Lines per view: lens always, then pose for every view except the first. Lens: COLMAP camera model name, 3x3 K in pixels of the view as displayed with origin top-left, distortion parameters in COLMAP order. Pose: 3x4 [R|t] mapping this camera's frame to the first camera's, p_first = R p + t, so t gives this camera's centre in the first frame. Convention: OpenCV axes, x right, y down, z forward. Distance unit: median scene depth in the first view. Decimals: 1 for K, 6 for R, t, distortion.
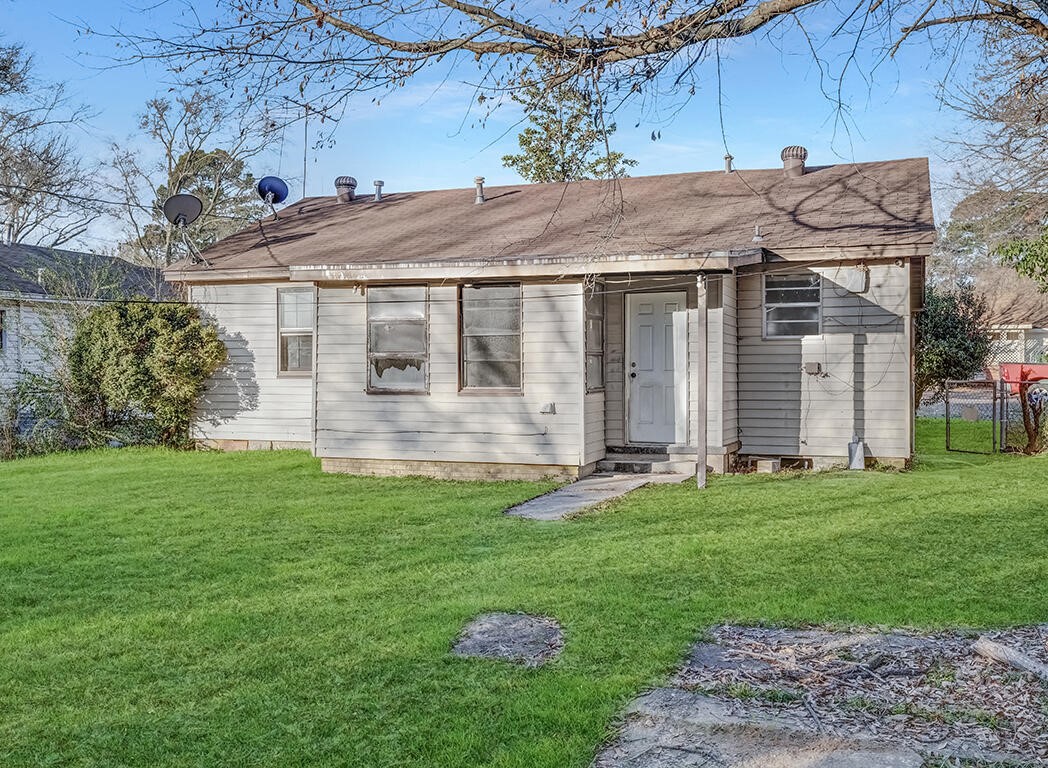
lens RADIAL K [[1015.3, 0, 524.0], [0, 1015.3, 384.0], [0, 0, 1]] dist [-0.003363, 0.000779]
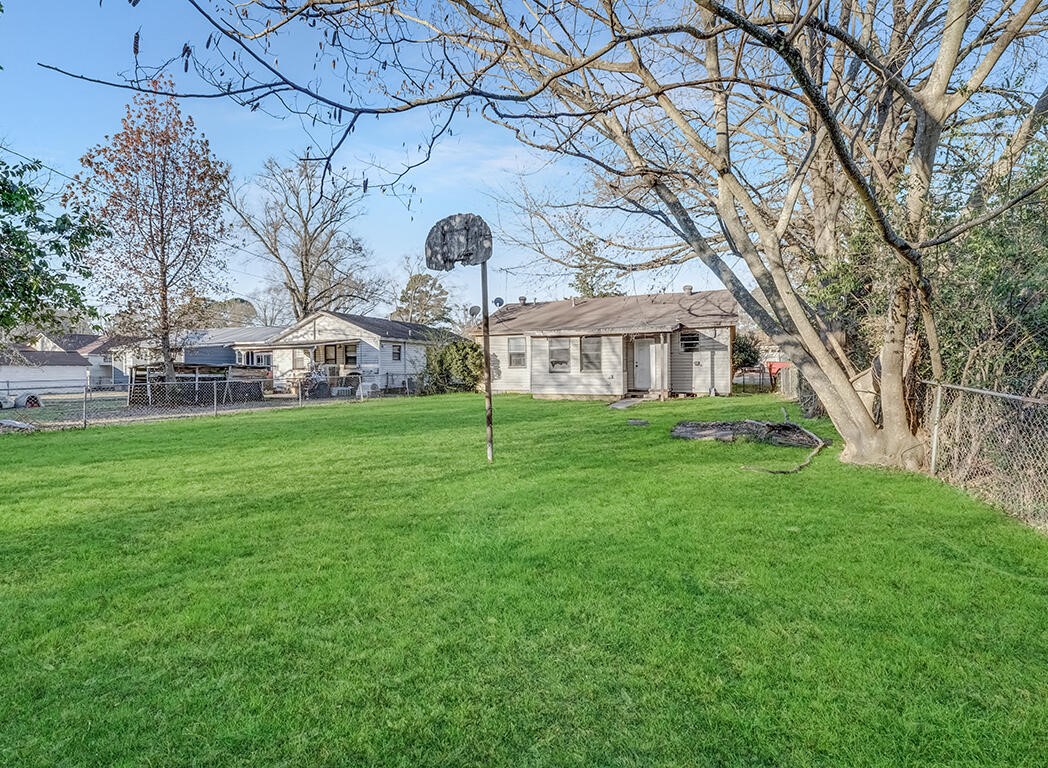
lens RADIAL K [[477.3, 0, 521.3], [0, 477.3, 374.0], [0, 0, 1]] dist [-0.000126, -0.000014]
pose [[0.998688, -0.006806, -0.050750, -0.162336], [0.006667, 0.999974, -0.002904, 0.017297], [0.050769, 0.002562, 0.998707, -0.433234]]
